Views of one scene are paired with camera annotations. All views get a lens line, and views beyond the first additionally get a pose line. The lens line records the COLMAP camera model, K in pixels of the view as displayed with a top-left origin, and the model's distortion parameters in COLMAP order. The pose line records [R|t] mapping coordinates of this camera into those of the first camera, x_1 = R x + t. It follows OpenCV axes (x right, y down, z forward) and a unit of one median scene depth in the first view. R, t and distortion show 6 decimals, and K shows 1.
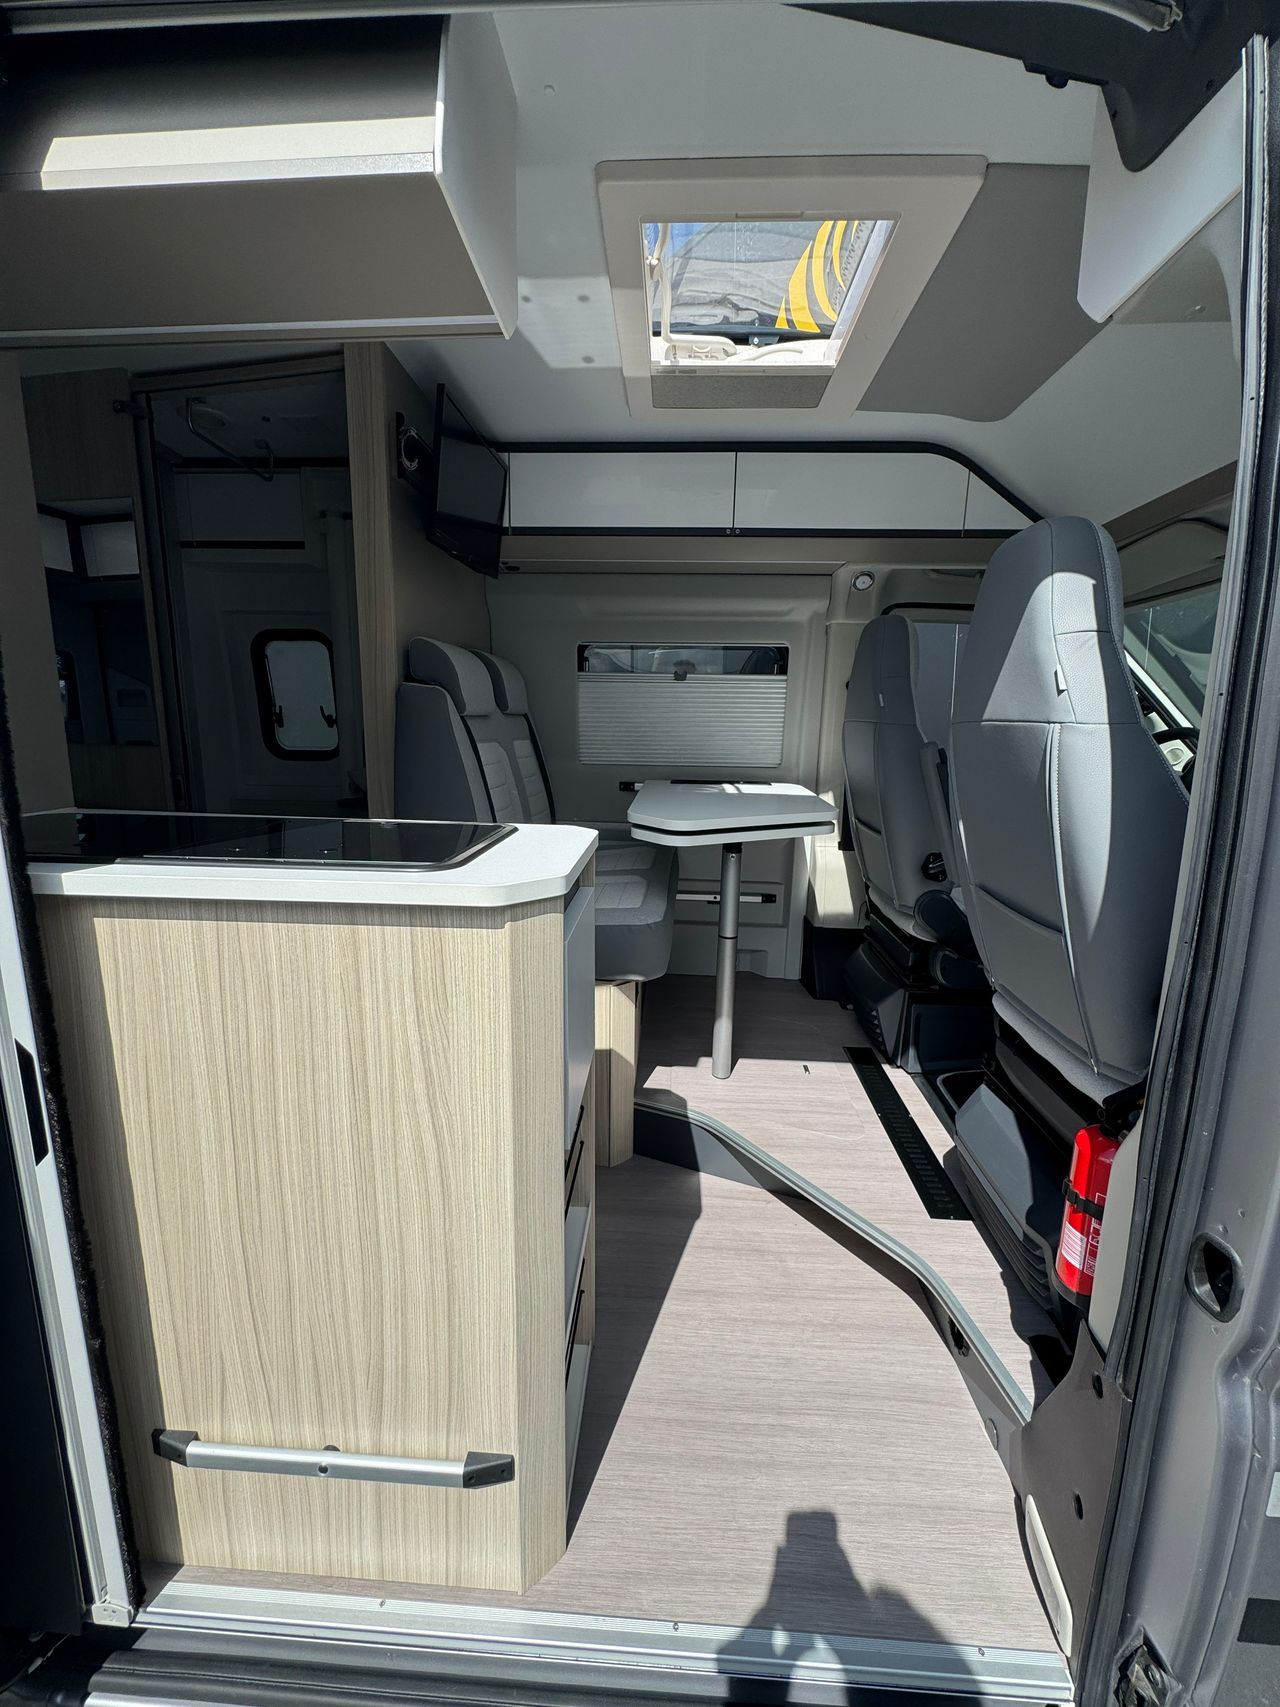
lens RADIAL K [[680.4, 0, 644.8], [0, 680.4, 850.3], [0, 0, 1]] dist [0.002015, -0.000439]
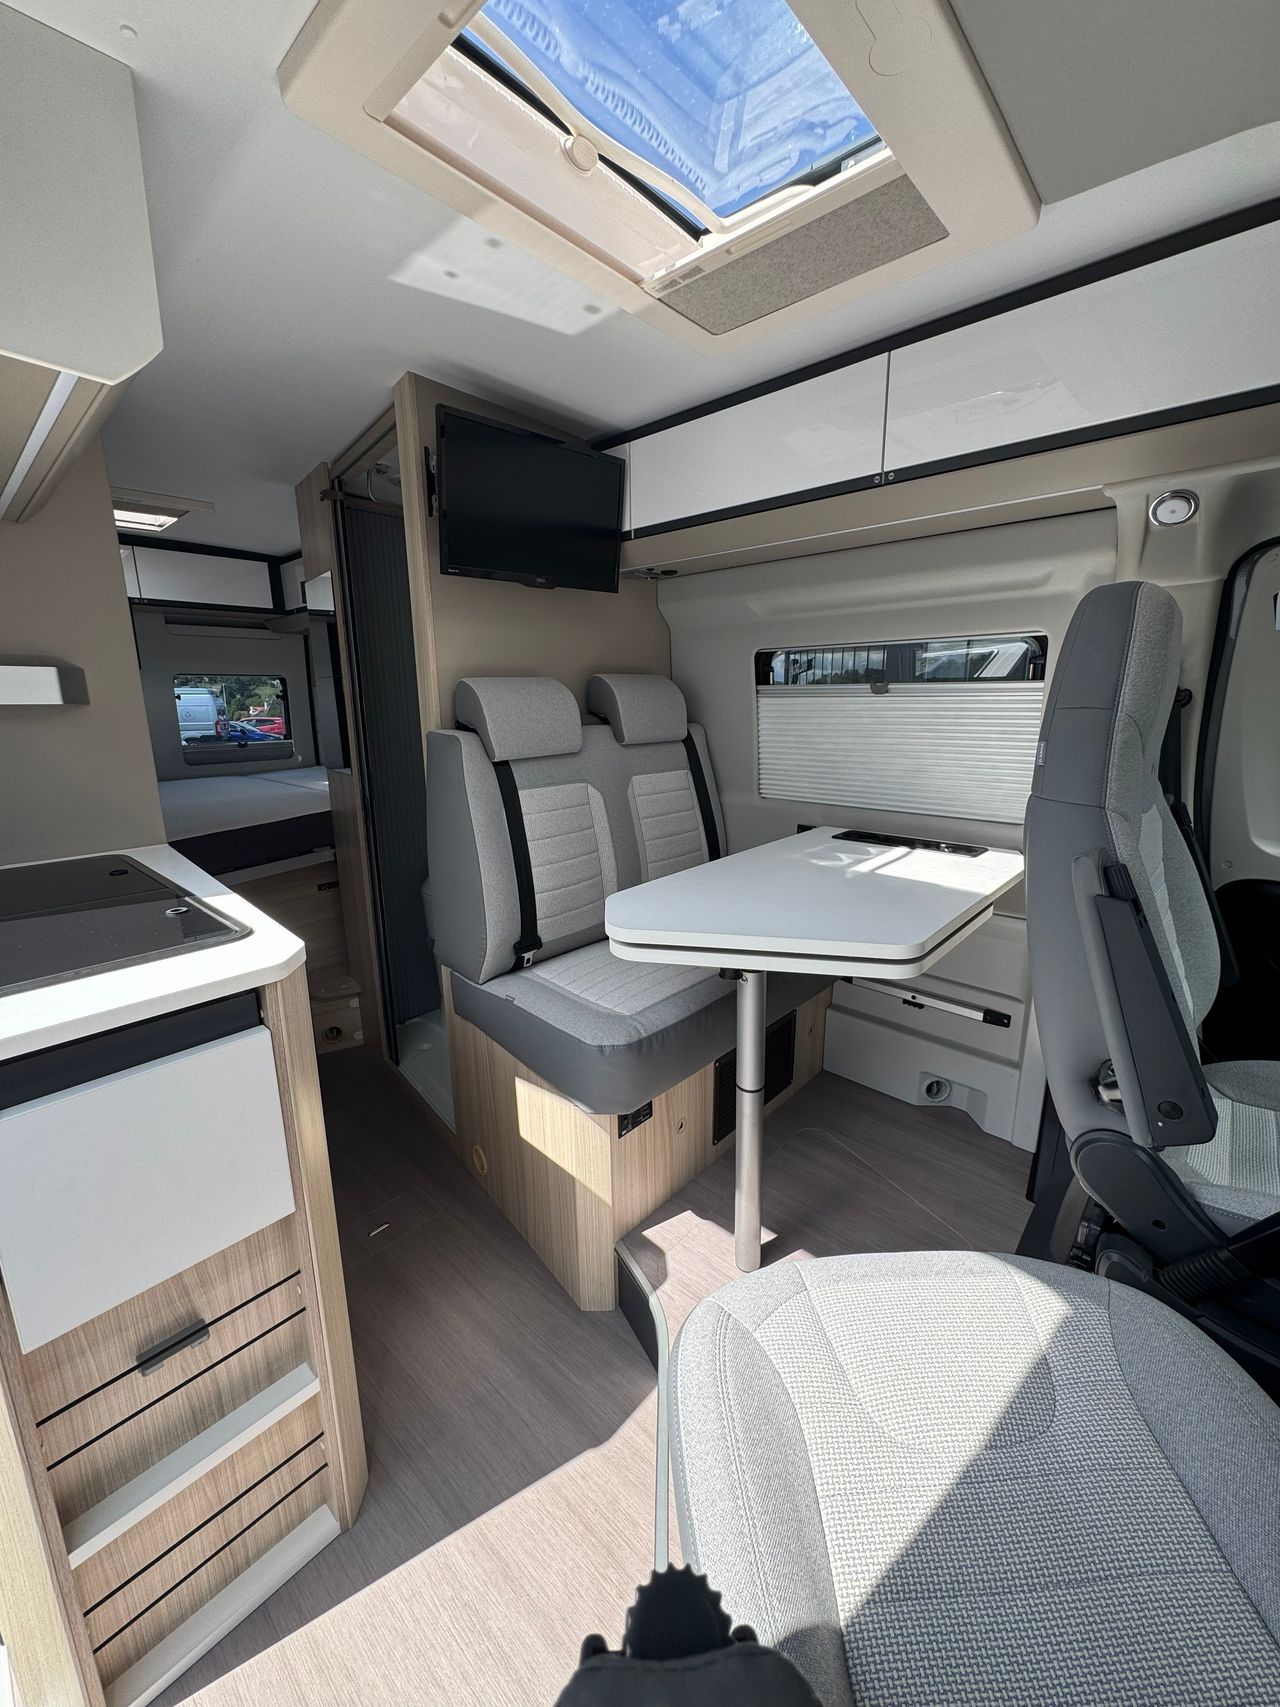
lens RADIAL K [[680.4, 0, 642.3], [0, 680.4, 848.1], [0, 0, 1]] dist [0.002015, -0.000439]
pose [[0.774036, 0.114211, -0.622755, 0.398994], [-0.101487, 0.993258, 0.056019, -0.123653], [0.624954, 0.019841, 0.780409, 0.343590]]
